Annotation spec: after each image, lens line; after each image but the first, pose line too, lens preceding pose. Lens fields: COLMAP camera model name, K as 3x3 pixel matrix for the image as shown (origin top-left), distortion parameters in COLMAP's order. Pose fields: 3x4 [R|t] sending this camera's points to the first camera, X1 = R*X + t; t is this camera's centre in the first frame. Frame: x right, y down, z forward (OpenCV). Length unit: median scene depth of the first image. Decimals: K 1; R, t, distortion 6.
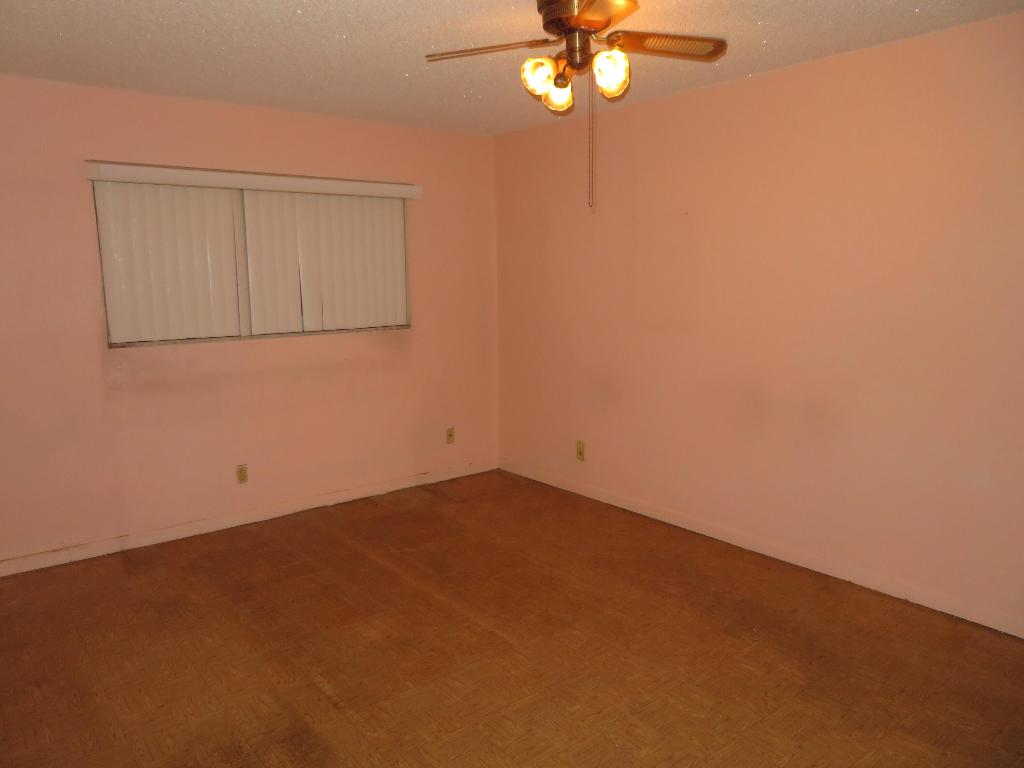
lens RADIAL K [[743.6, 0, 511.8], [0, 743.6, 388.0], [0, 0, 1]] dist [0.005844, -0.002683]
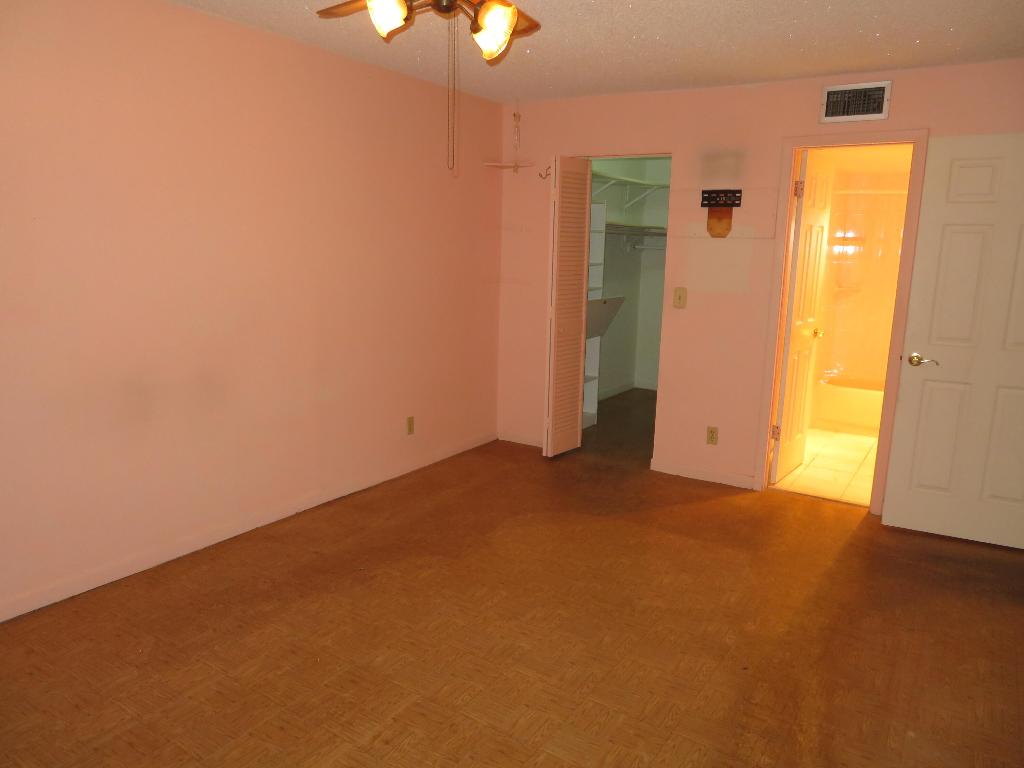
lens RADIAL K [[743.6, 0, 511.8], [0, 743.6, 388.0], [0, 0, 1]] dist [0.005844, -0.002683]
pose [[-0.309426, -0.184725, 0.932809, -0.823245], [0.127875, 0.963957, 0.233311, -0.181236], [-0.942286, 0.191476, -0.274652, 1.204242]]
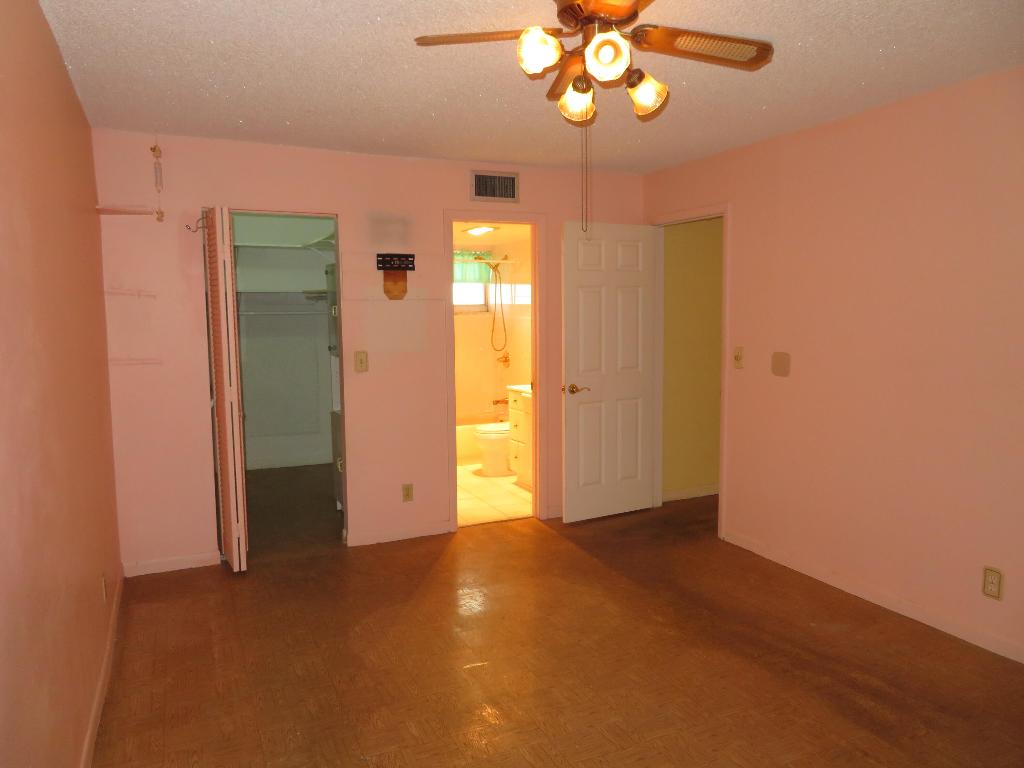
lens RADIAL K [[743.6, 0, 511.8], [0, 743.6, 388.0], [0, 0, 1]] dist [0.005844, -0.002683]
pose [[-0.970221, -0.011842, 0.241931, -0.022313], [0.052243, 0.965065, 0.256748, -0.286513], [-0.236520, 0.261741, -0.935708, 1.833130]]
